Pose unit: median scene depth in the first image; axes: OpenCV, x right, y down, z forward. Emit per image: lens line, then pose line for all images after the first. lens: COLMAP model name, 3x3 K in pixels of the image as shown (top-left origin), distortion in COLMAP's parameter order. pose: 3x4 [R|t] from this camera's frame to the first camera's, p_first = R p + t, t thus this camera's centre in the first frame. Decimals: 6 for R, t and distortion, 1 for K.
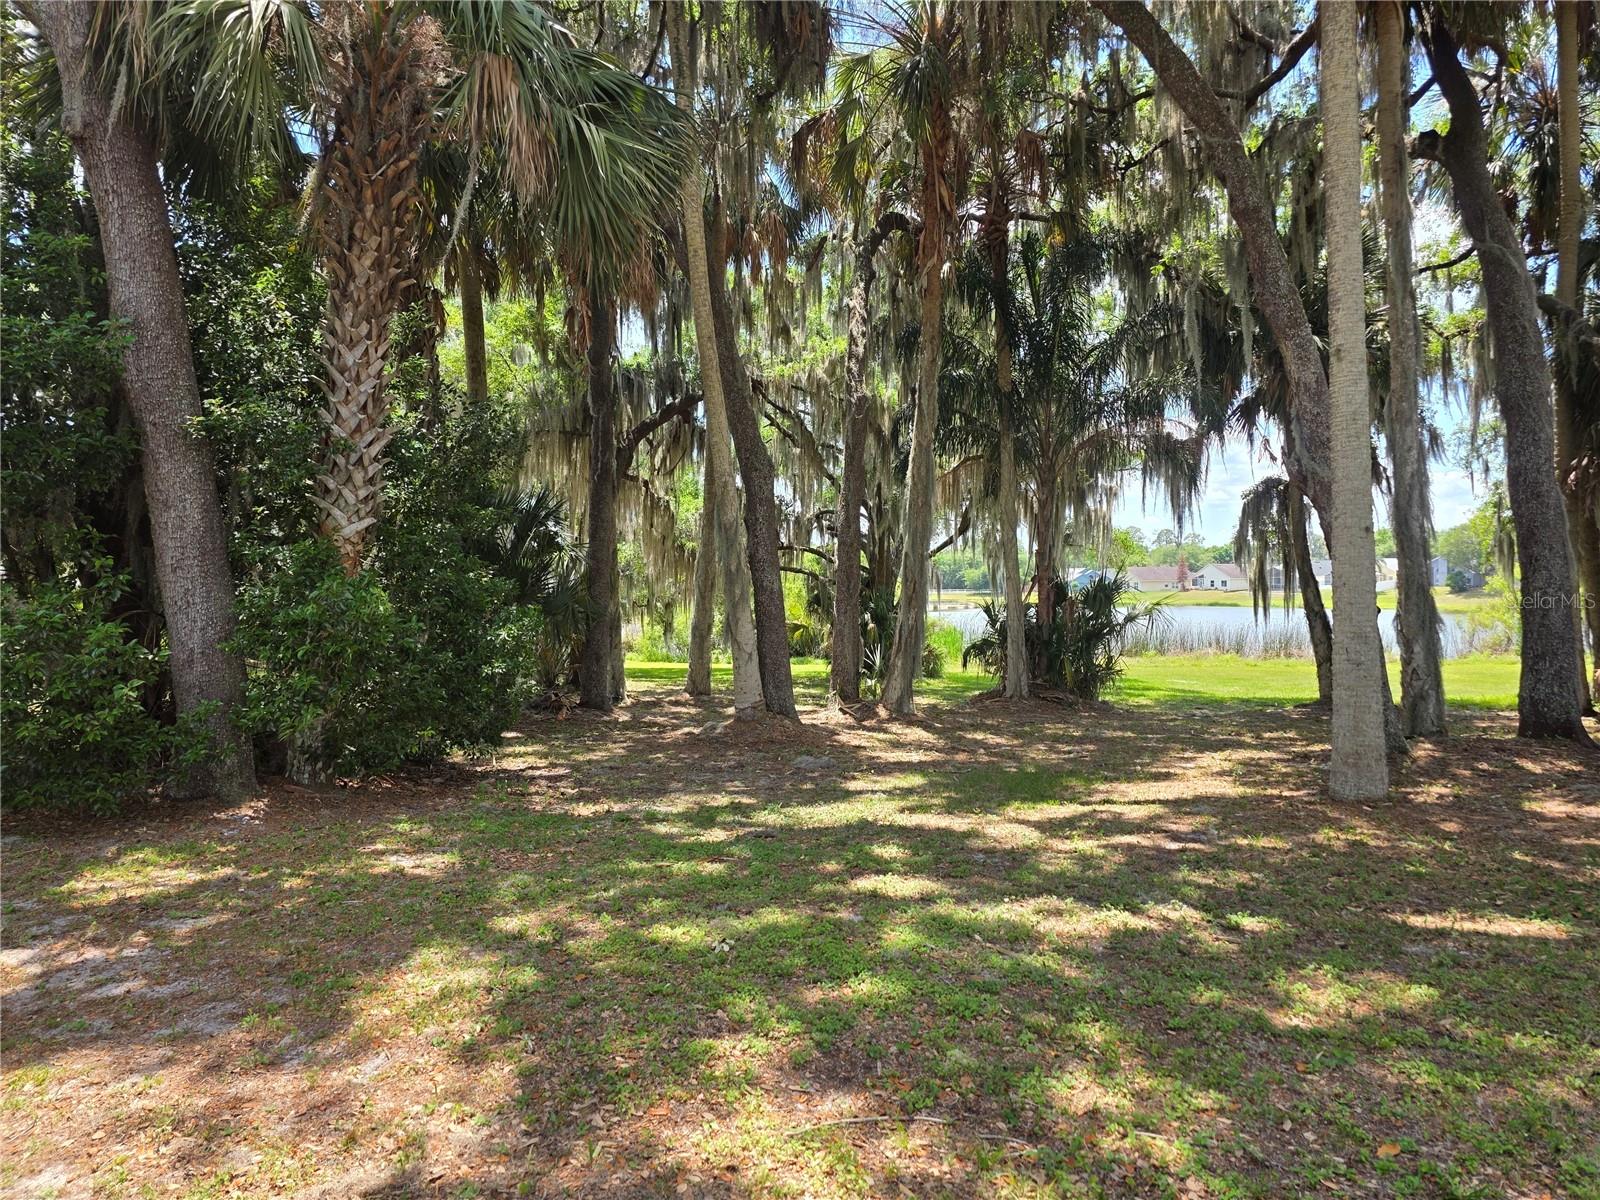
lens RADIAL K [[1080.9, 0, 799.8], [0, 1080.9, 605.4], [0, 0, 1]] dist [0.075093, -0.070309]
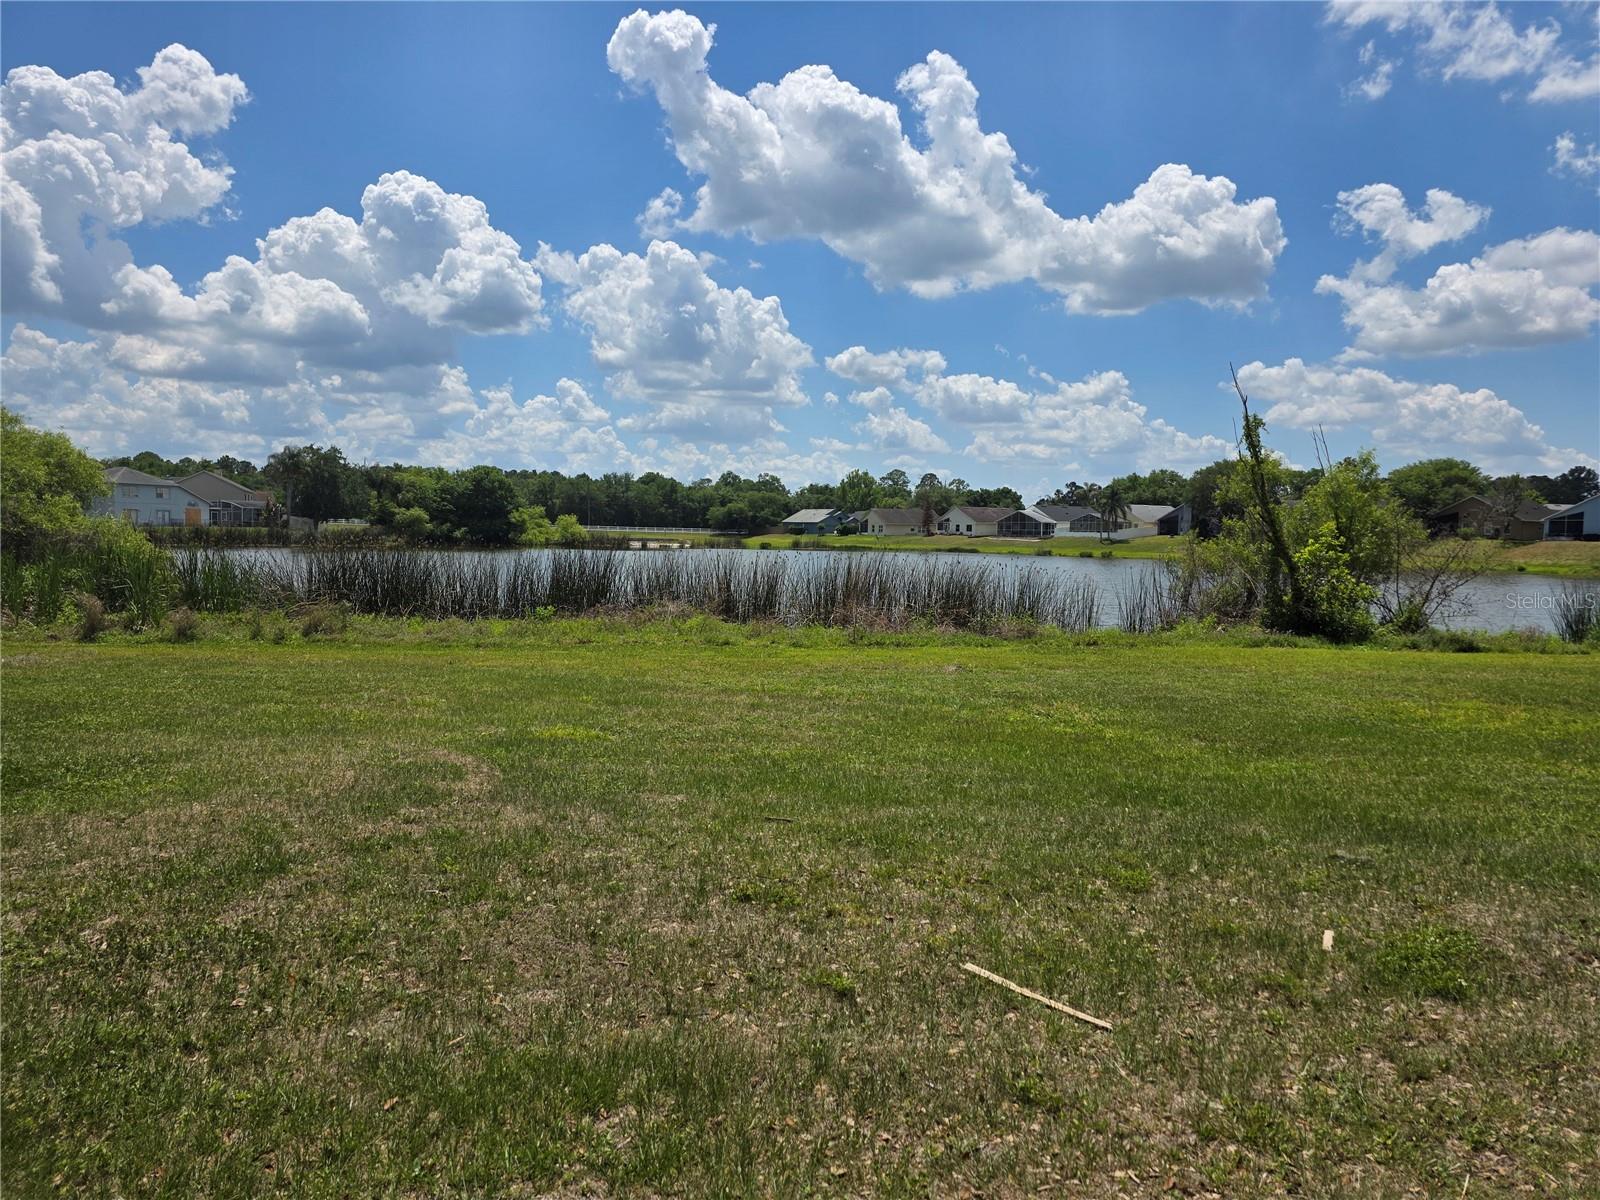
lens RADIAL K [[1080.9, 0, 785.9], [0, 1080.9, 598.1], [0, 0, 1]] dist [0.075093, -0.070309]
pose [[0.985455, 0.018541, 0.168920, 0.090609], [-0.026120, 0.998744, 0.042757, 0.004046], [-0.167915, -0.046547, 0.984702, 0.134487]]
